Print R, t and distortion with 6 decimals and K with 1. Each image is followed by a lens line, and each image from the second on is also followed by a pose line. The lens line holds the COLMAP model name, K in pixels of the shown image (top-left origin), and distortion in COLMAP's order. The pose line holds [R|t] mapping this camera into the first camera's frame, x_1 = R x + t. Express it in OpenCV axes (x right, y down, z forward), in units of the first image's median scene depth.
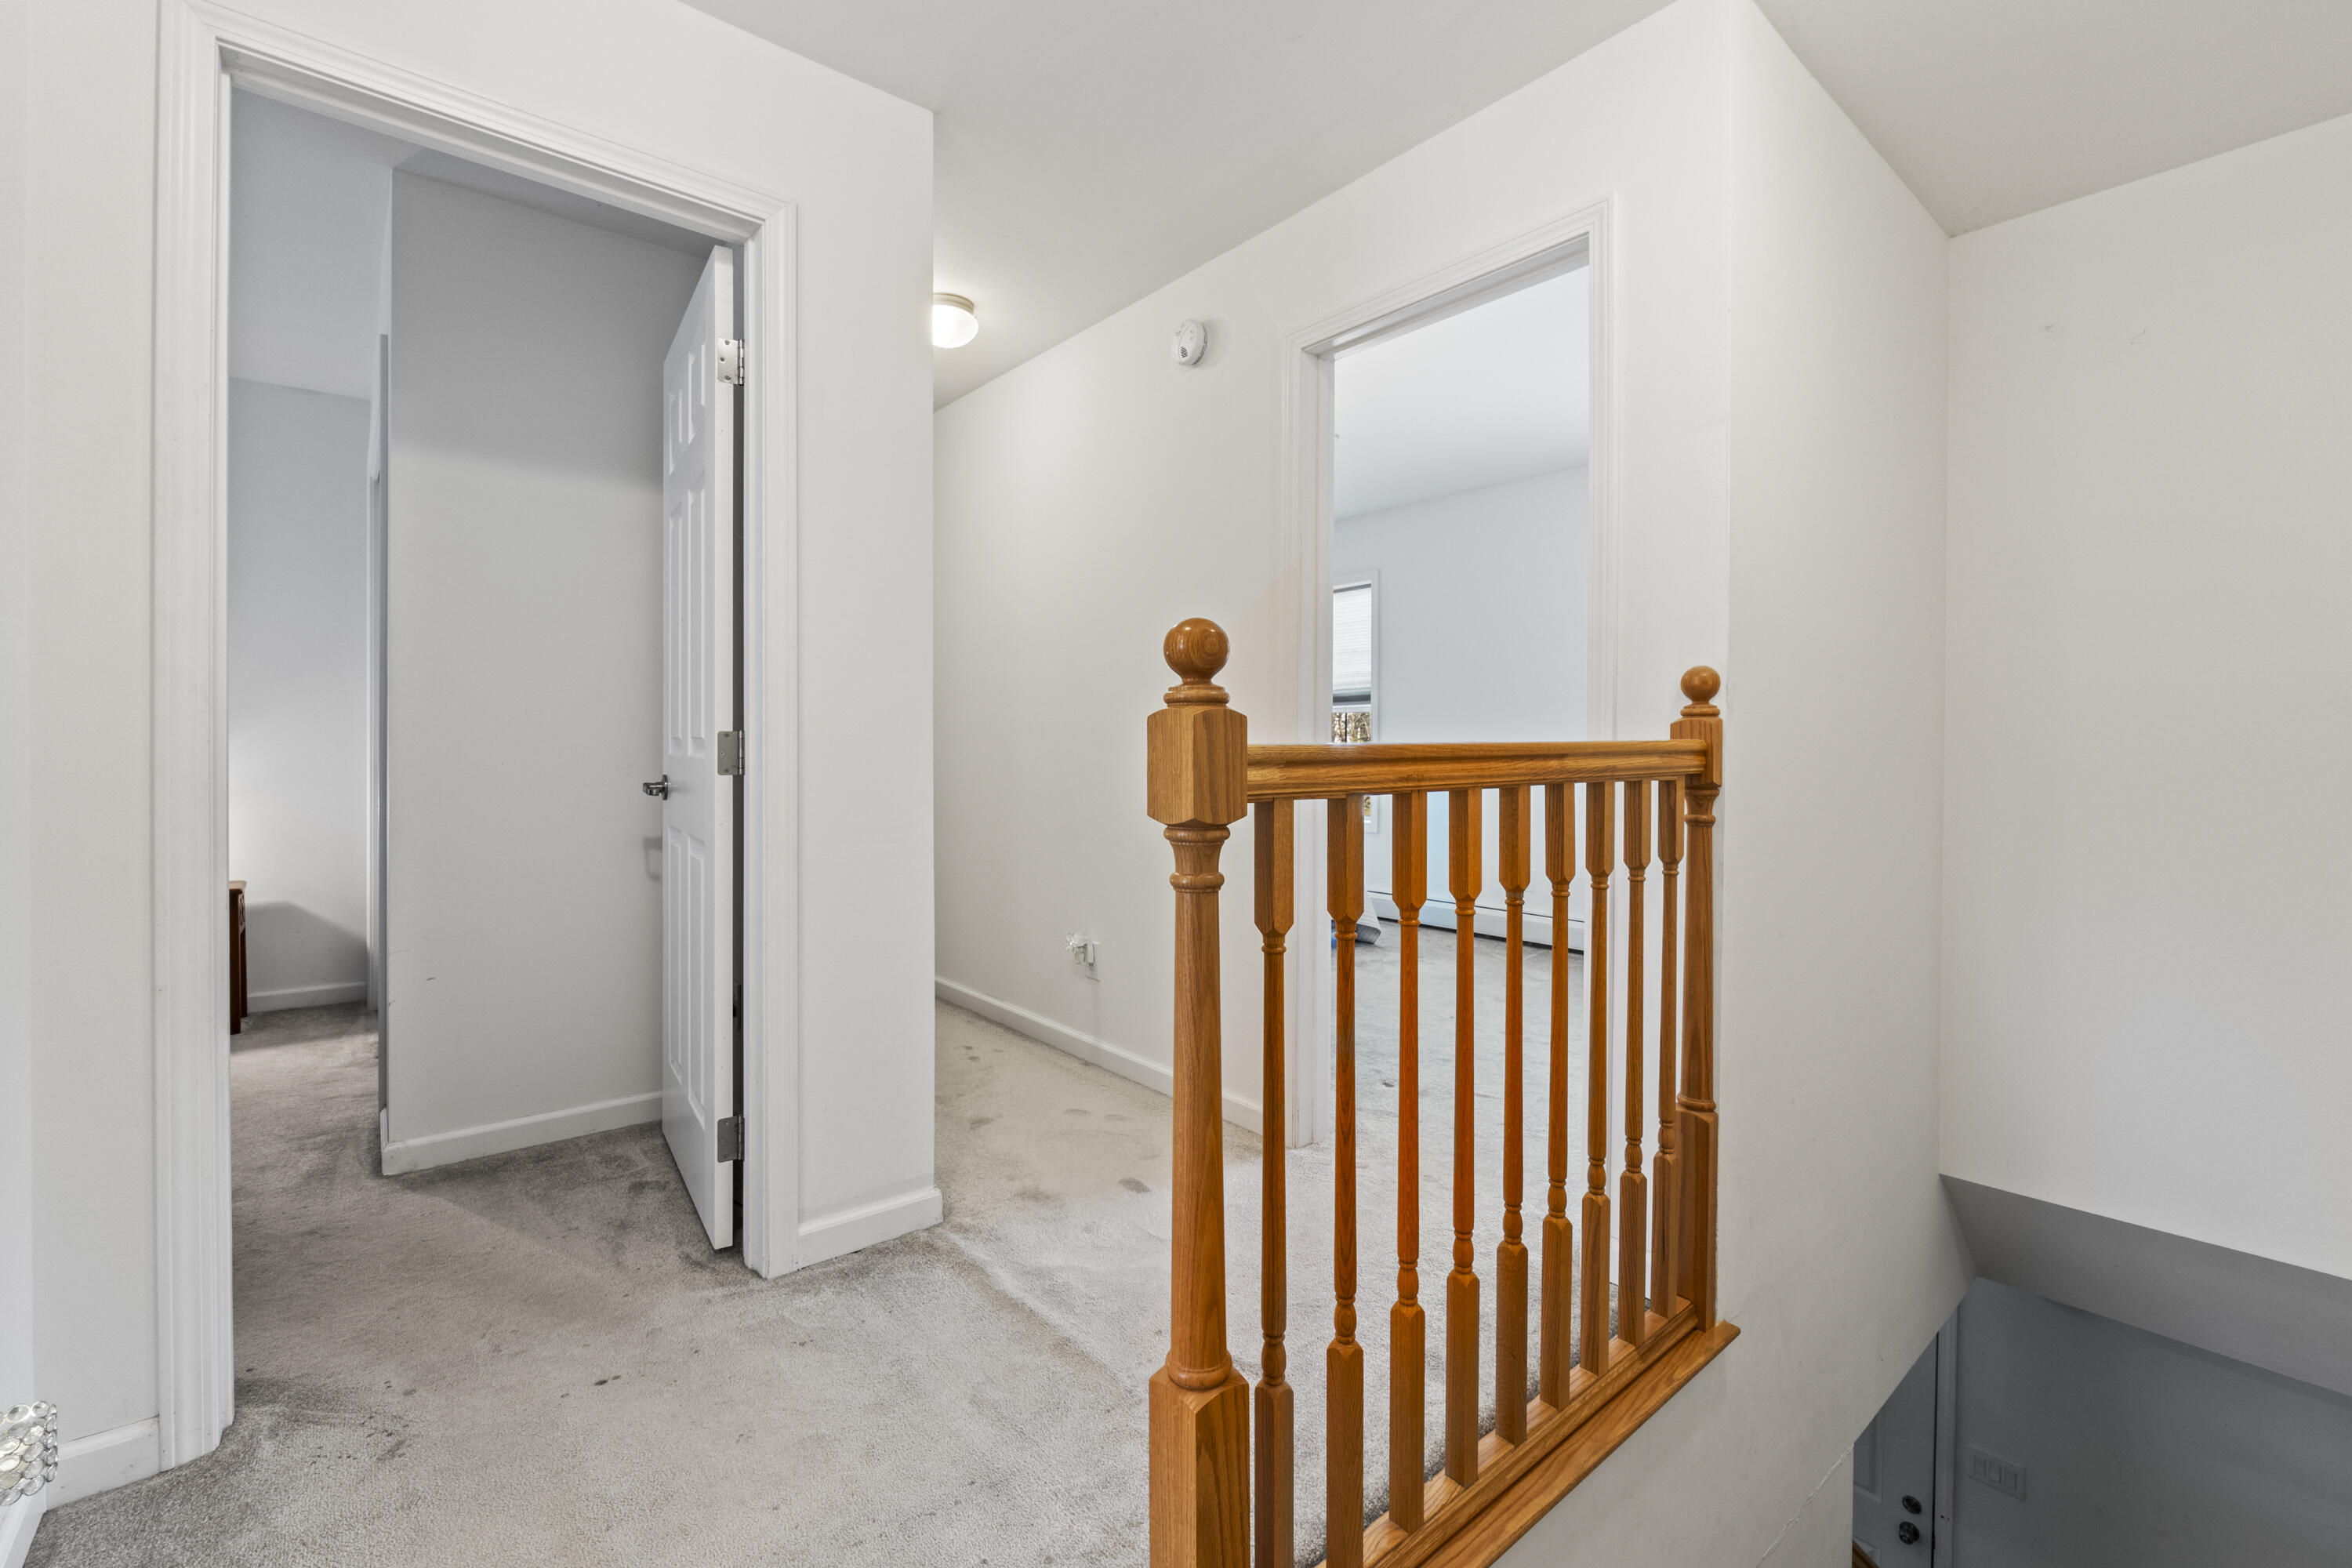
lens RADIAL K [[987.7, 0, 1179.7], [0, 987.7, 766.3], [0, 0, 1]] dist [-0.001724, -0.000198]
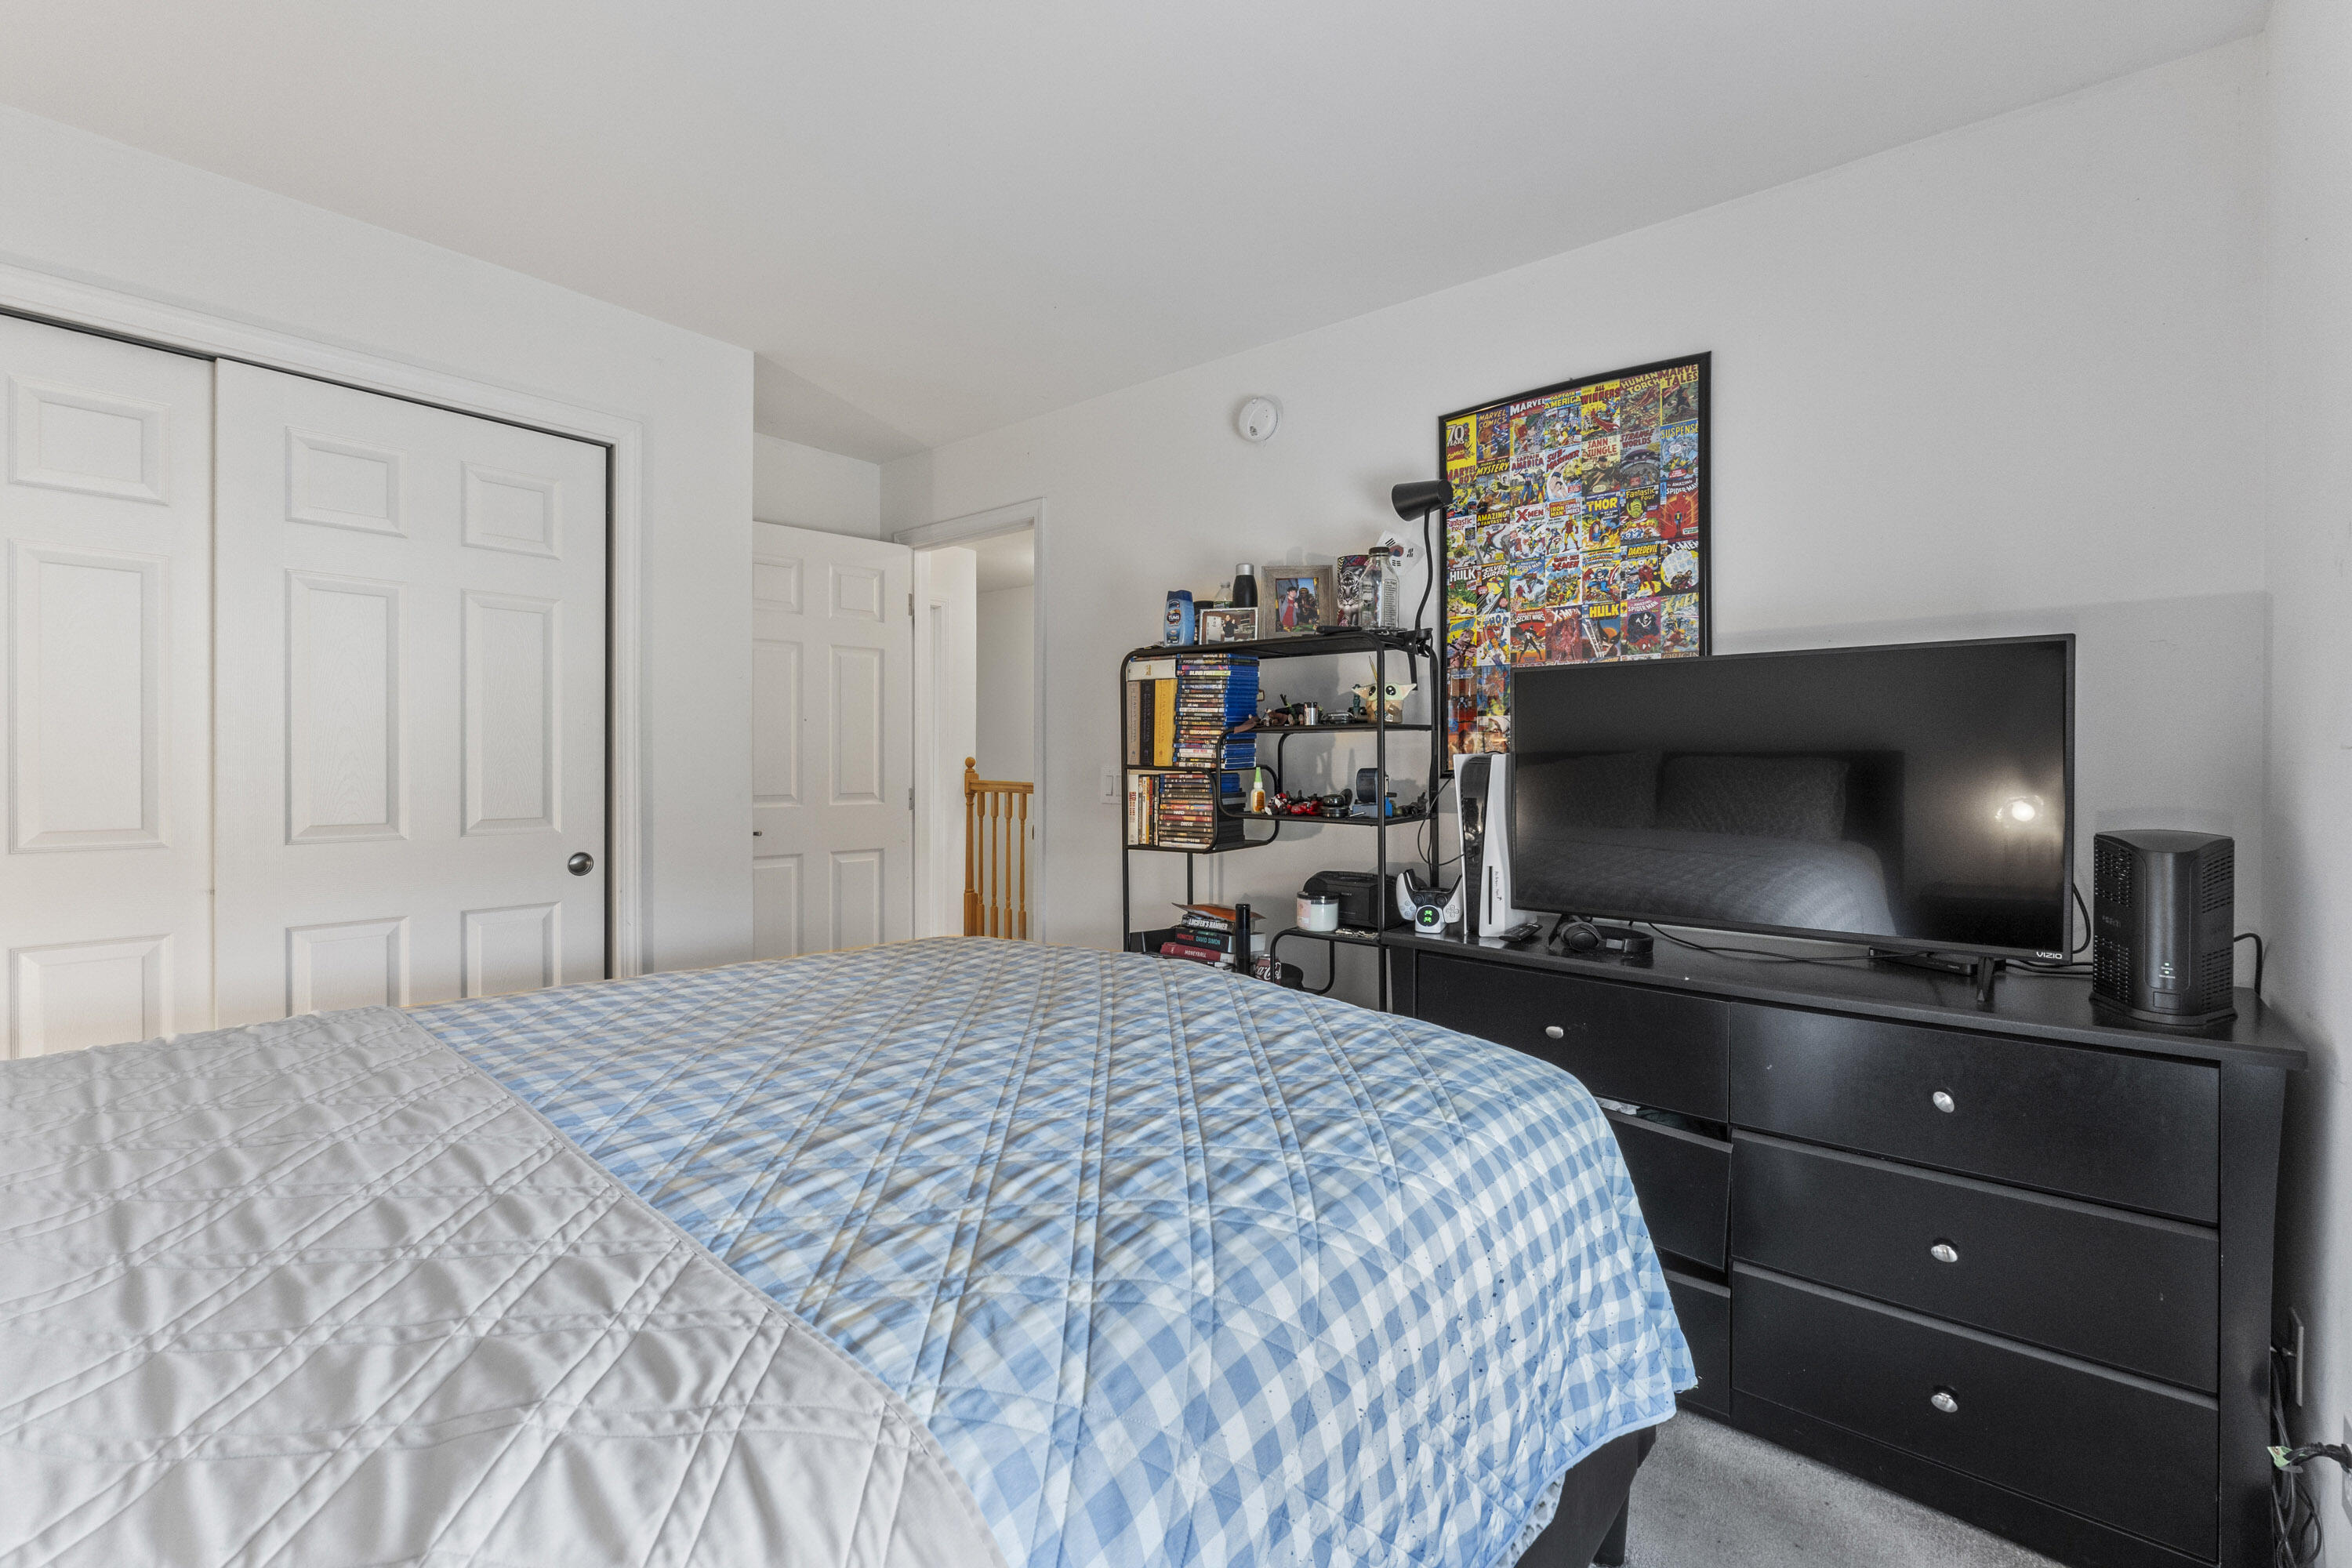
lens RADIAL K [[987.7, 0, 1169.6], [0, 987.7, 779.3], [0, 0, 1]] dist [-0.001724, -0.000198]
pose [[0.967376, 0.006248, 0.253269, -0.299280], [-0.004896, 0.999970, -0.005969, -0.016989], [-0.253299, 0.004534, 0.967377, -4.737137]]
